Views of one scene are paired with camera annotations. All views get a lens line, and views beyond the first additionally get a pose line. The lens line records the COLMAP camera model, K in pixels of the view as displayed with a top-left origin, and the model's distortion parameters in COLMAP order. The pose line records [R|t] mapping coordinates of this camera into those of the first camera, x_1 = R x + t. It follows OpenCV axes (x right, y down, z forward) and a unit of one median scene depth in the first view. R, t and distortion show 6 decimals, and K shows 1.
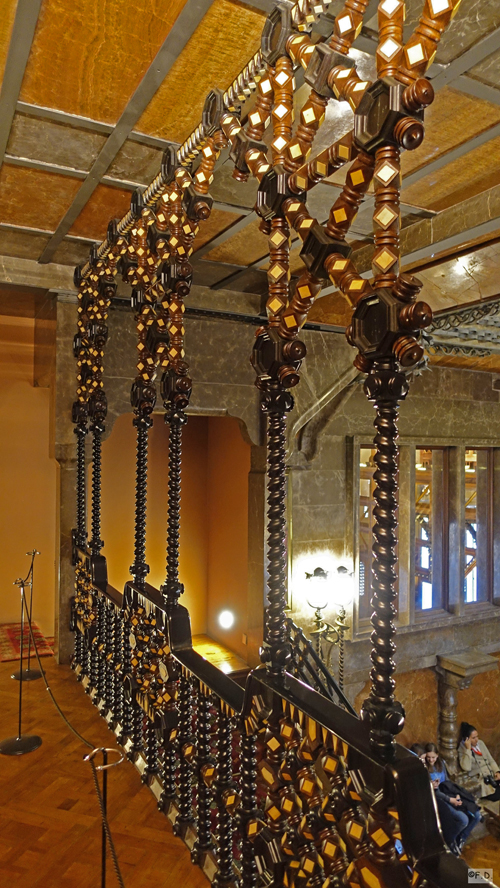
lens RADIAL K [[606.9, 0, 250.0], [0, 606.9, 444.0], [0, 0, 1]] dist [-0.005160, -0.000512]
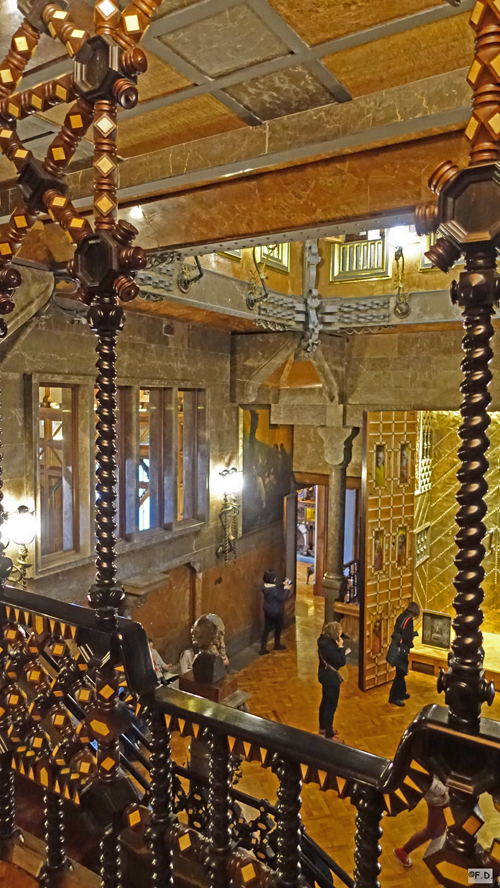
lens RADIAL K [[606.9, 0, 250.0], [0, 606.9, 444.0], [0, 0, 1]] dist [-0.005160, -0.000512]
pose [[0.862186, -0.034720, 0.505400, -0.111408], [-0.012956, 0.995811, 0.090512, 0.030670], [-0.506425, -0.084586, 0.858125, -0.125638]]
